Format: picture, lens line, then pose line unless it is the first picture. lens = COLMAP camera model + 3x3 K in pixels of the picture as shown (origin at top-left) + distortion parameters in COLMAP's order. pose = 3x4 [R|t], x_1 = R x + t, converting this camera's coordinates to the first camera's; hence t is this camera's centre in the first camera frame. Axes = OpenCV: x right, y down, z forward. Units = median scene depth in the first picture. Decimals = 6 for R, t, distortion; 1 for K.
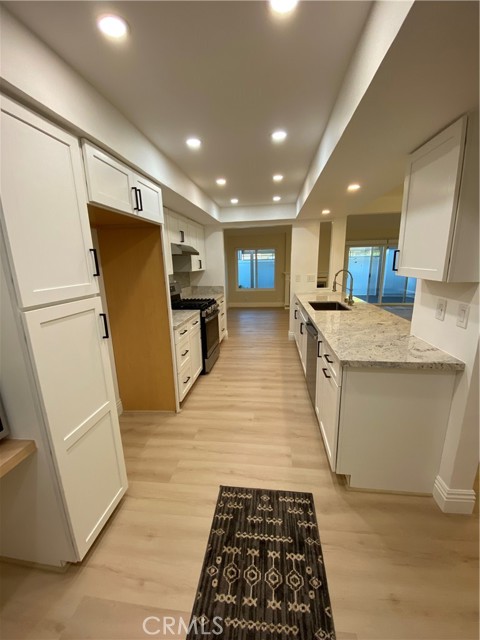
lens RADIAL K [[257.5, 0, 240.0], [0, 257.5, 320.0], [0, 0, 1]] dist [0.023591, -0.022942]
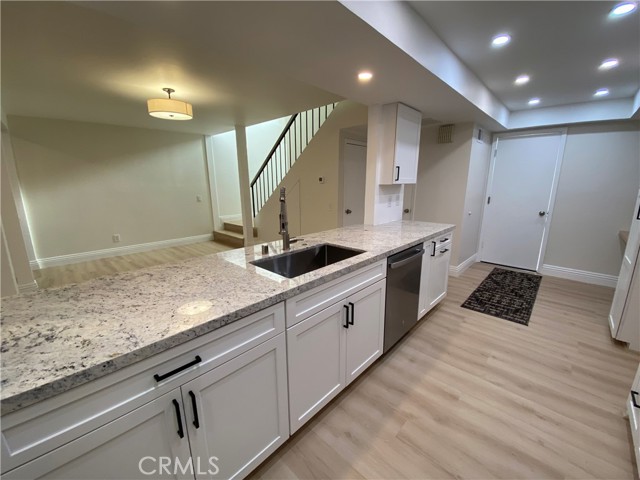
lens RADIAL K [[260.1, 0, 320.0], [0, 260.1, 240.0], [0, 0, 1]] dist [0.020270, -0.020974]
pose [[-0.804263, -0.100924, 0.585642, 0.021660], [0.155686, 0.915273, 0.371532, -0.216622], [-0.573519, 0.389986, -0.720408, 1.062610]]
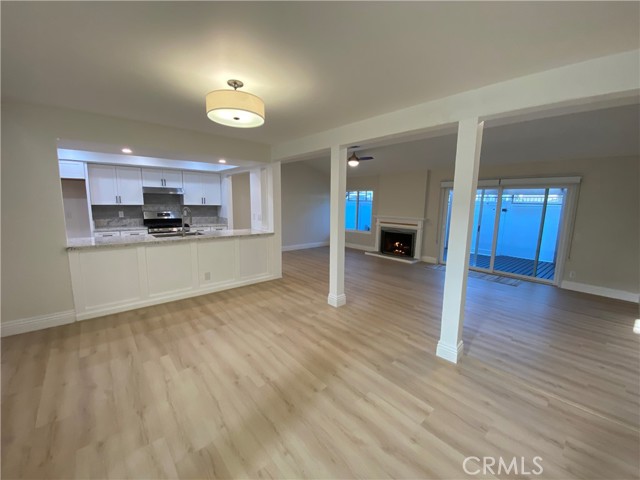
lens RADIAL K [[257.5, 0, 320.0], [0, 257.5, 240.0], [0, 0, 1]] dist [0.023591, -0.022942]
pose [[0.749386, 0.134868, -0.648252, 1.335719], [-0.181952, 0.983291, -0.005766, -0.116846], [0.636642, 0.122272, 0.761404, 0.367352]]
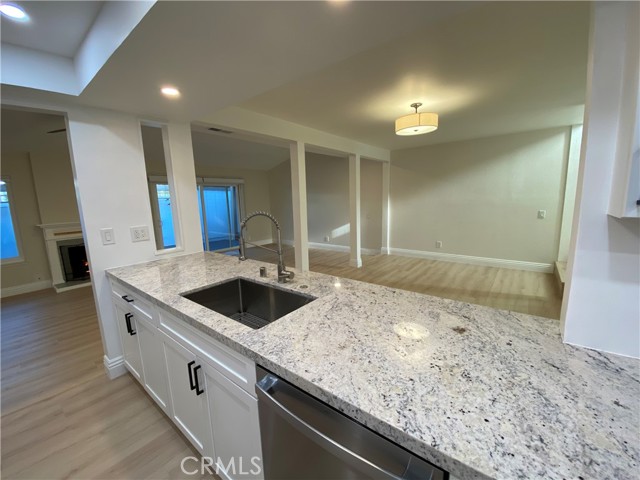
lens RADIAL K [[257.5, 0, 320.0], [0, 257.5, 240.0], [0, 0, 1]] dist [0.023591, -0.022942]
pose [[0.515952, -0.131318, 0.846493, 0.040792], [0.205156, 0.978364, 0.026729, -0.104789], [-0.831688, 0.159872, 0.531729, 0.516070]]
